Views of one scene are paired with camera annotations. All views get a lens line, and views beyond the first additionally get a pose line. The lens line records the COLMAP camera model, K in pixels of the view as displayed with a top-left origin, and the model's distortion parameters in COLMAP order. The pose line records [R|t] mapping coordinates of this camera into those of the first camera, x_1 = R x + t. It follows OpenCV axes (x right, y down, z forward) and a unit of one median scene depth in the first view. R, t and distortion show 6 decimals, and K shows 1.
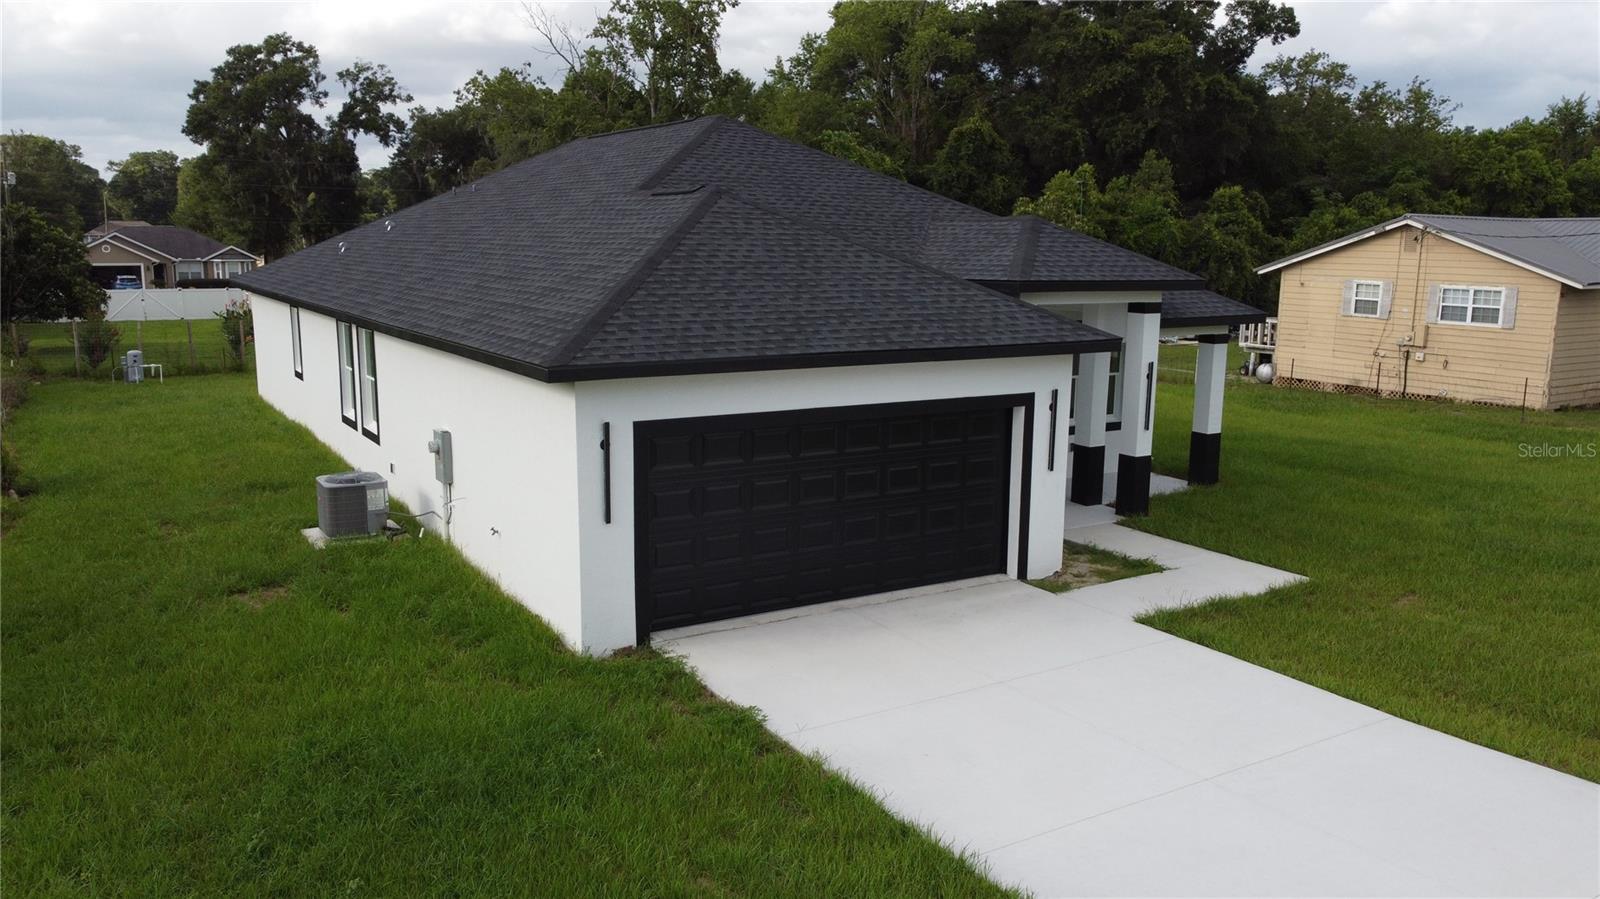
lens RADIAL K [[1214.4, 0, 786.4], [0, 1214.4, 445.3], [0, 0, 1]] dist [0.006377, -0.007566]
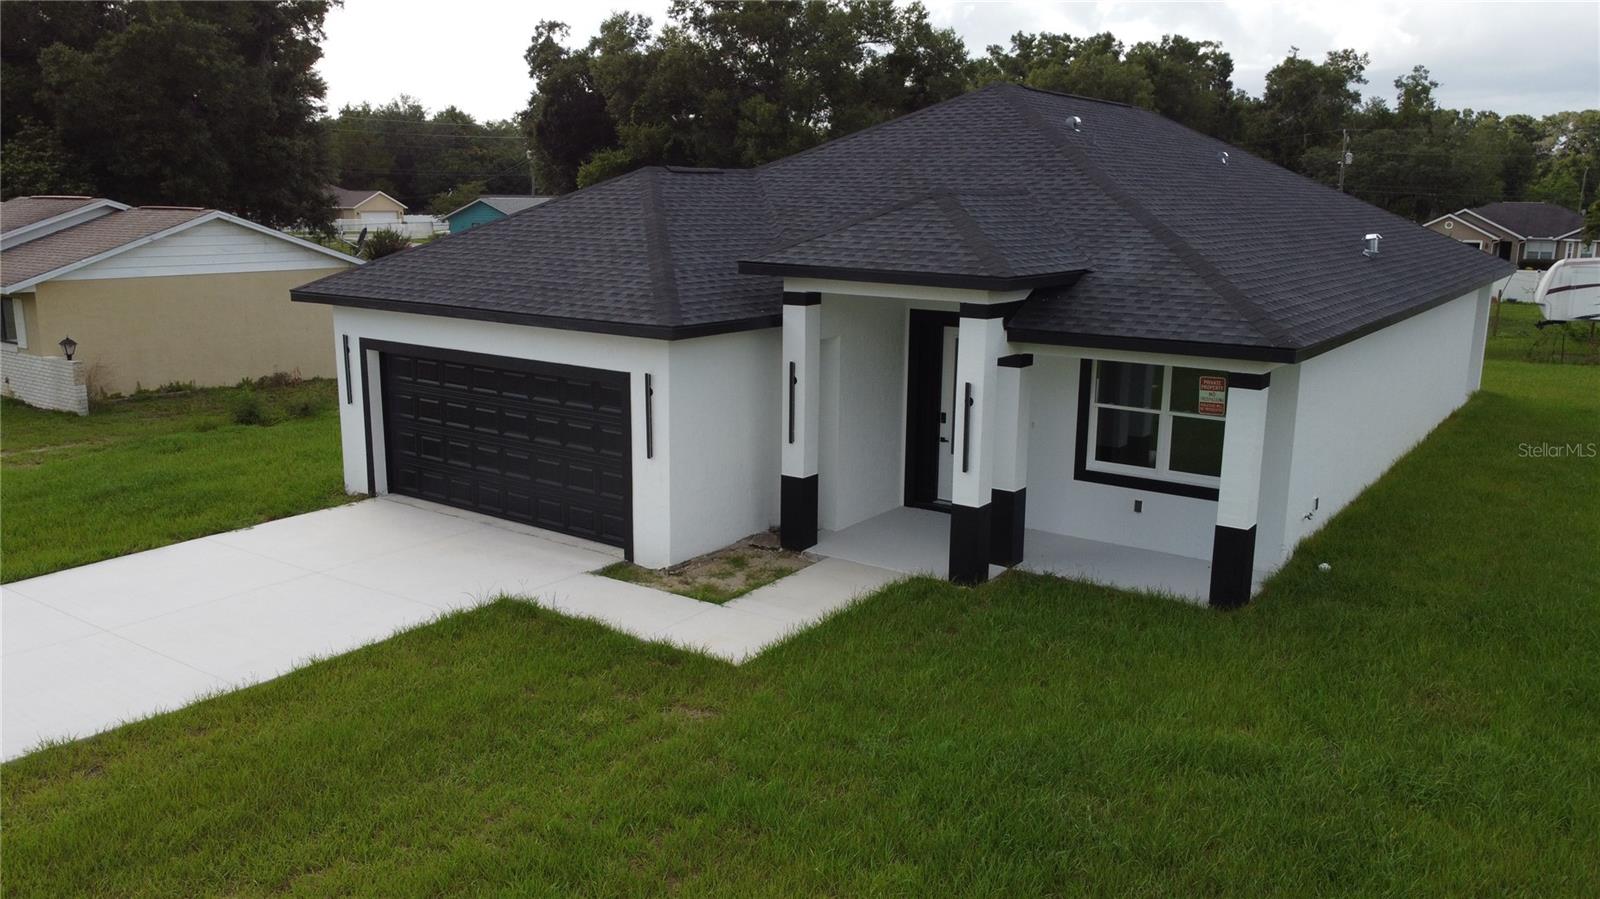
lens RADIAL K [[1214.4, 0, 786.4], [0, 1214.4, 445.3], [0, 0, 1]] dist [0.006377, -0.007566]
pose [[0.392101, 0.181219, -0.901896, 0.254341], [-0.164170, 0.978451, 0.125228, -0.028767], [0.905155, 0.098962, 0.413402, 0.158742]]
